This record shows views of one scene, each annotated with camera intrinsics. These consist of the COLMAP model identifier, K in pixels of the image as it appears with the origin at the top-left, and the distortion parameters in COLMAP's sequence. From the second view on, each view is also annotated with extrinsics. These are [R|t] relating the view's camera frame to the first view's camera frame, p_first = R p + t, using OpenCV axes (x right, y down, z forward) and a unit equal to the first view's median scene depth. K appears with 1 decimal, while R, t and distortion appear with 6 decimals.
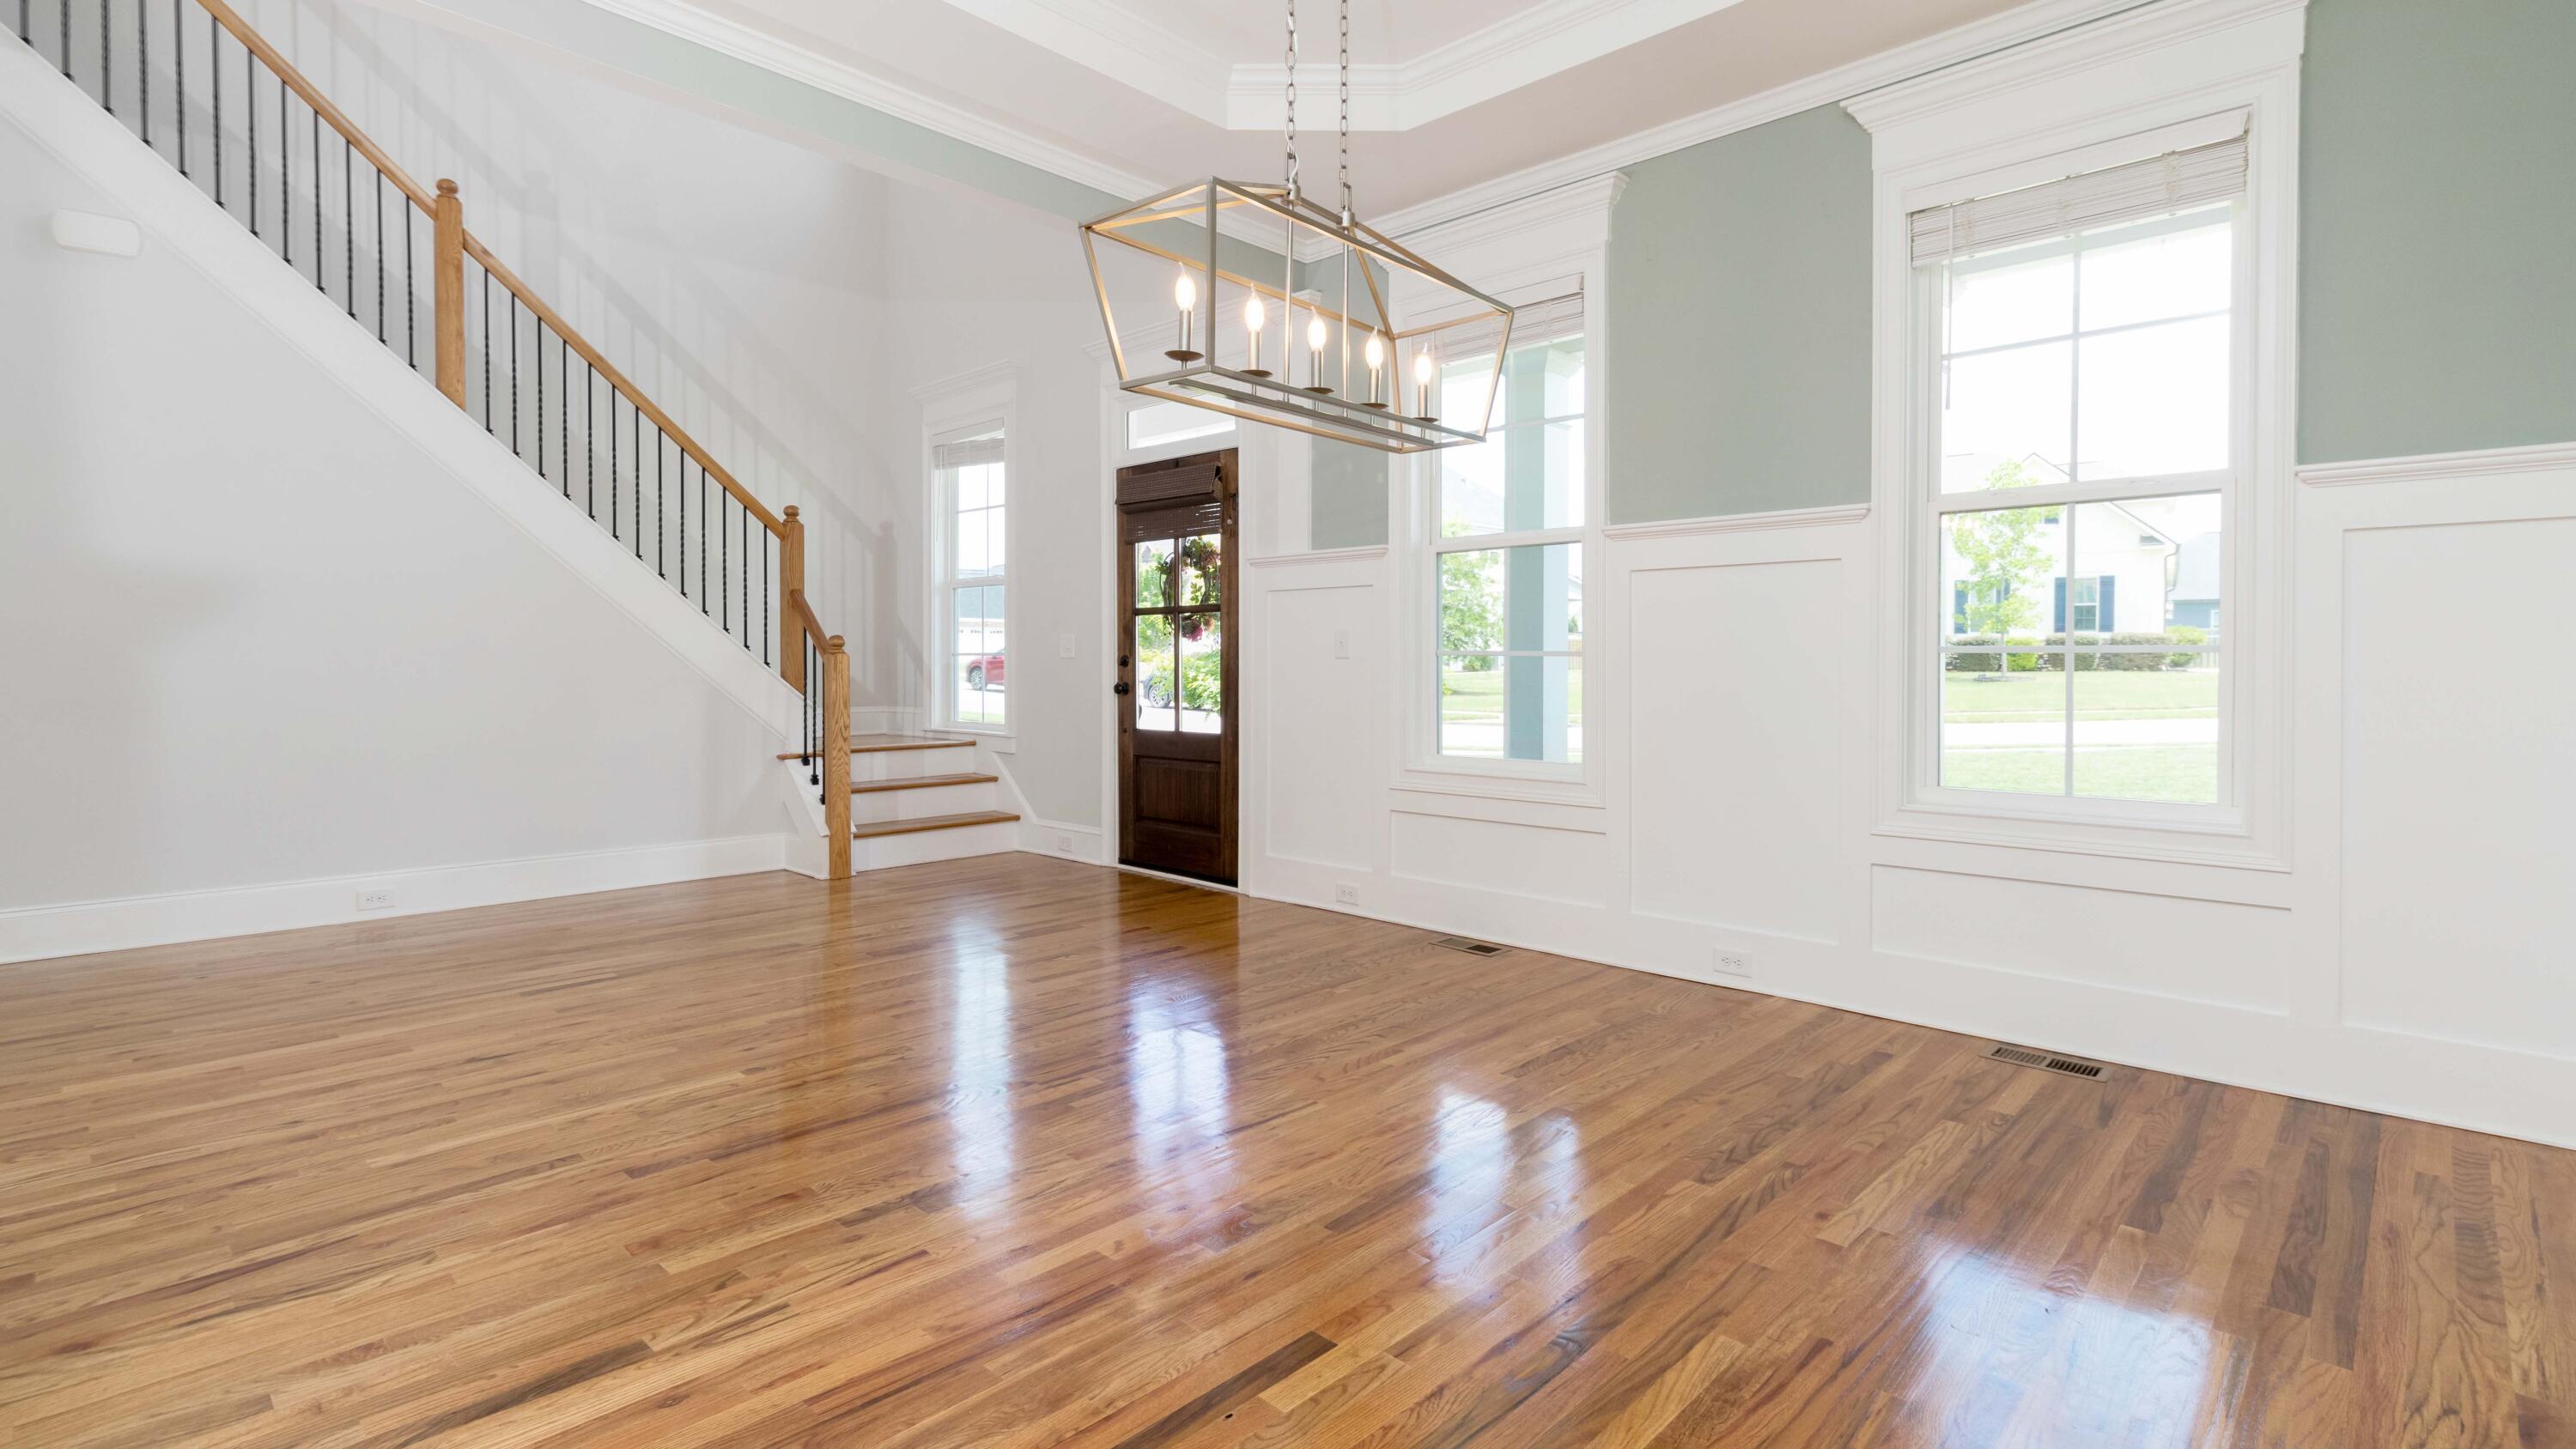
lens RADIAL K [[1191.4, 0, 1284.8], [0, 1191.4, 680.4], [0, 0, 1]] dist [0.001775, 0.000007]
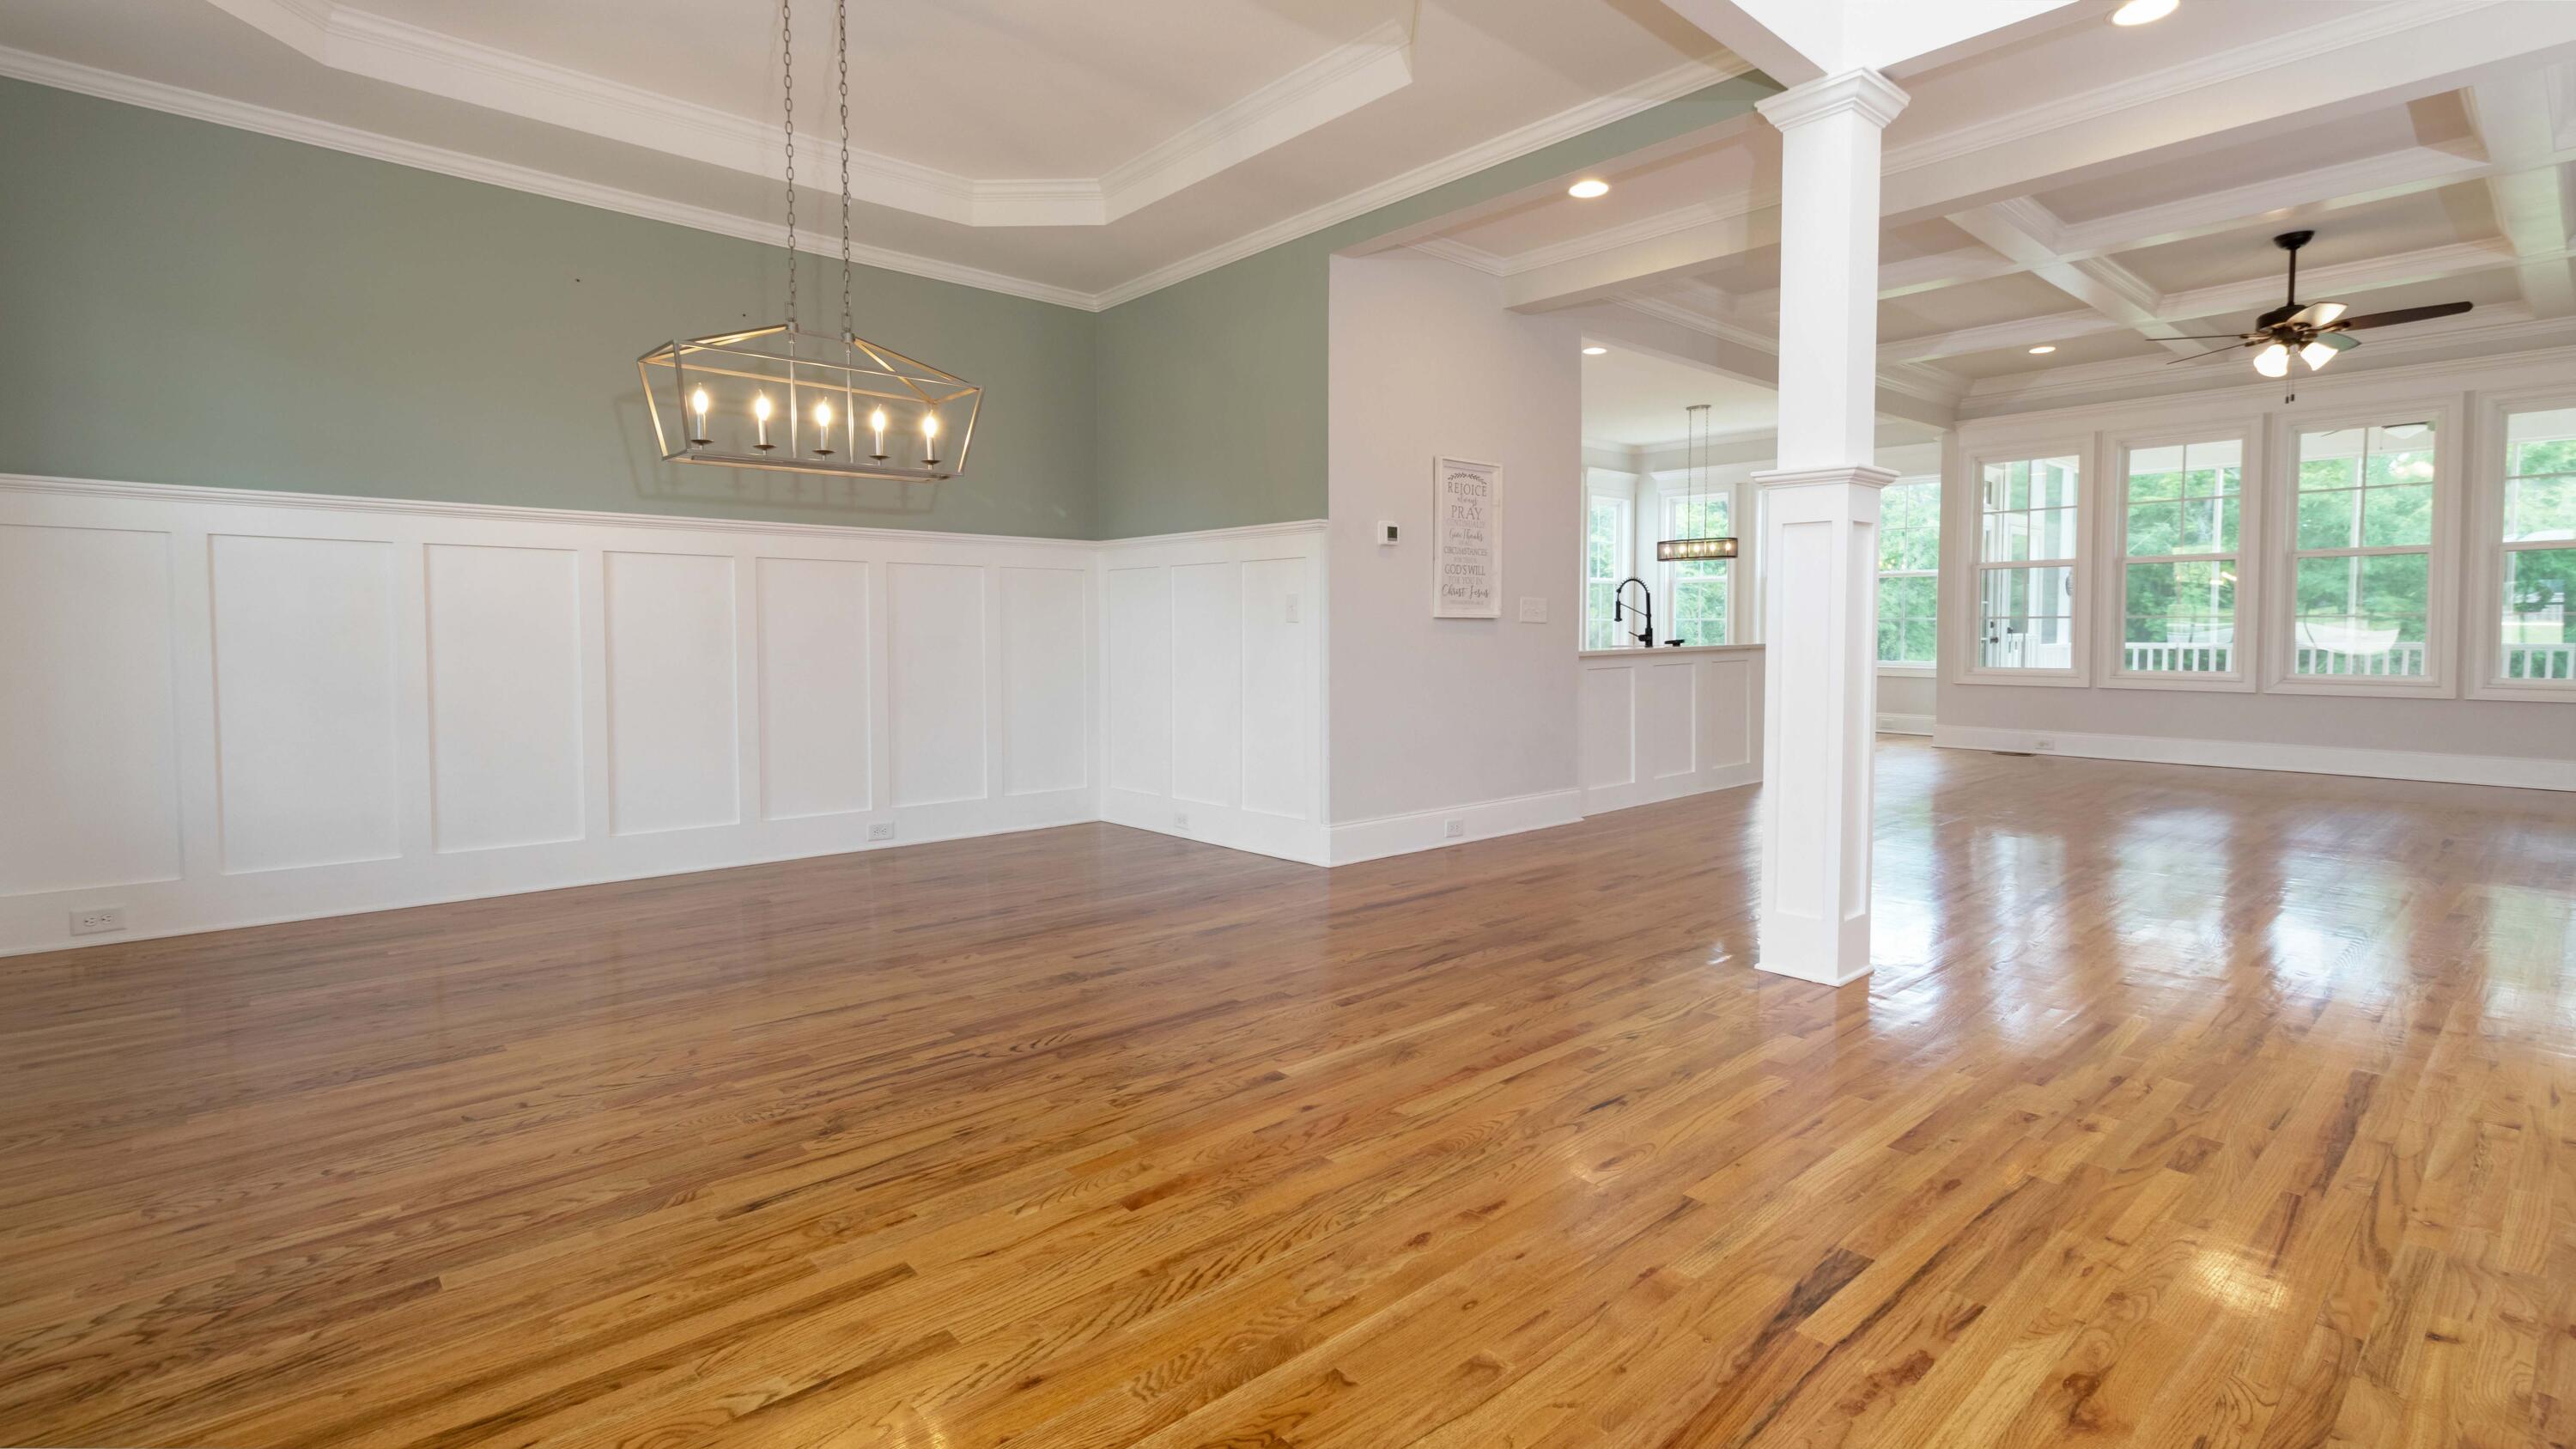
lens RADIAL K [[1191.8, 0, 1290.8], [0, 1191.8, 705.1], [0, 0, 1]] dist [0.001775, 0.000007]
pose [[-0.996972, -0.012191, 0.076799, -0.534834], [-0.005837, 0.996581, 0.082421, -0.033032], [-0.077541, 0.081723, -0.993634, 1.920770]]
